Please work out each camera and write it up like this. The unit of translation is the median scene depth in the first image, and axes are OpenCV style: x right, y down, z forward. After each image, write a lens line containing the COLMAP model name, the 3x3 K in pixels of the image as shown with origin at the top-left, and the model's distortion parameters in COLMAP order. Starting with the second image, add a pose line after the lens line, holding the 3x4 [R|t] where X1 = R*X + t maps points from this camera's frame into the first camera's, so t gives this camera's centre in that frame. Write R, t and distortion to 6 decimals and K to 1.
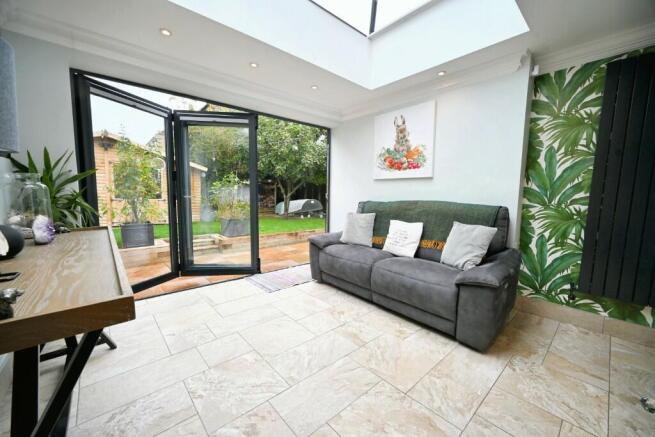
lens RADIAL K [[255.9, 0, 324.3], [0, 255.9, 220.0], [0, 0, 1]] dist [-0.004331, -0.000387]
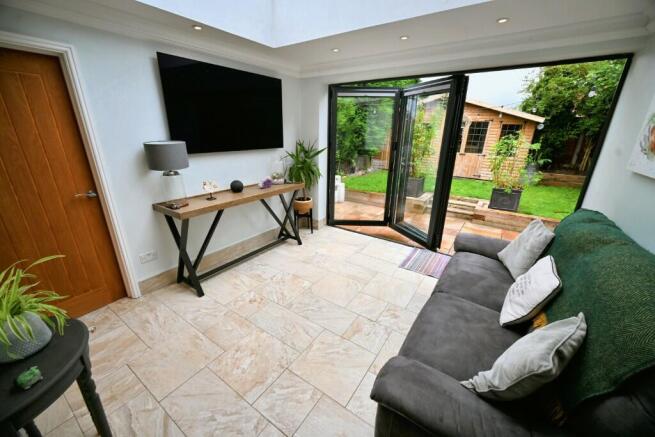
lens RADIAL K [[255.9, 0, 326.8], [0, 255.9, 220.7], [0, 0, 1]] dist [-0.004331, -0.000387]
pose [[0.240501, 0.313334, -0.918684, 0.599725], [-0.106836, 0.949259, 0.295793, -0.172372], [0.964751, 0.027009, 0.261773, 0.404378]]
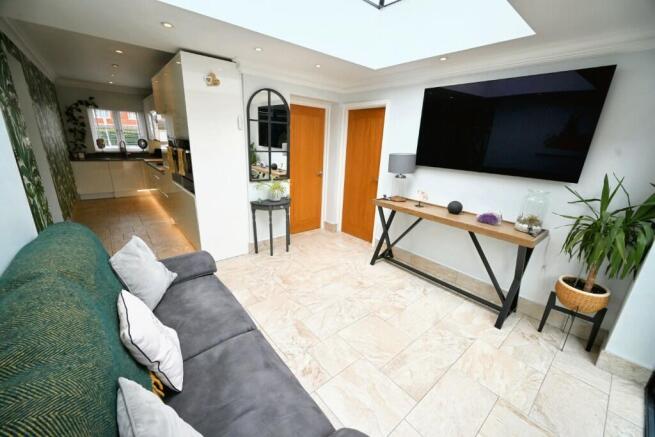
lens RADIAL K [[255.9, 0, 324.0], [0, 255.9, 218.6], [0, 0, 1]] dist [-0.004331, -0.000387]
pose [[-0.997769, -0.064561, 0.016974, 0.024889], [-0.052755, 0.918398, 0.392124, -0.264677], [-0.040905, 0.390354, -0.919756, 1.192384]]
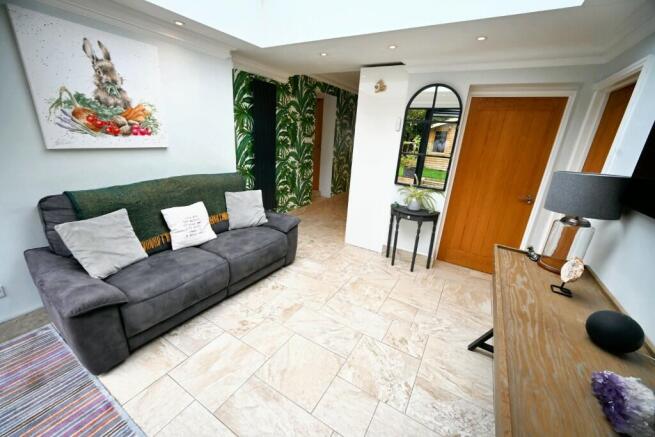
lens RADIAL K [[255.9, 0, 327.6], [0, 255.9, 219.6], [0, 0, 1]] dist [-0.004331, -0.000387]
pose [[-0.299355, -0.336161, 0.892962, -0.548354], [0.033515, 0.931598, 0.361941, -0.222976], [-0.953553, 0.138276, -0.267613, 0.723755]]
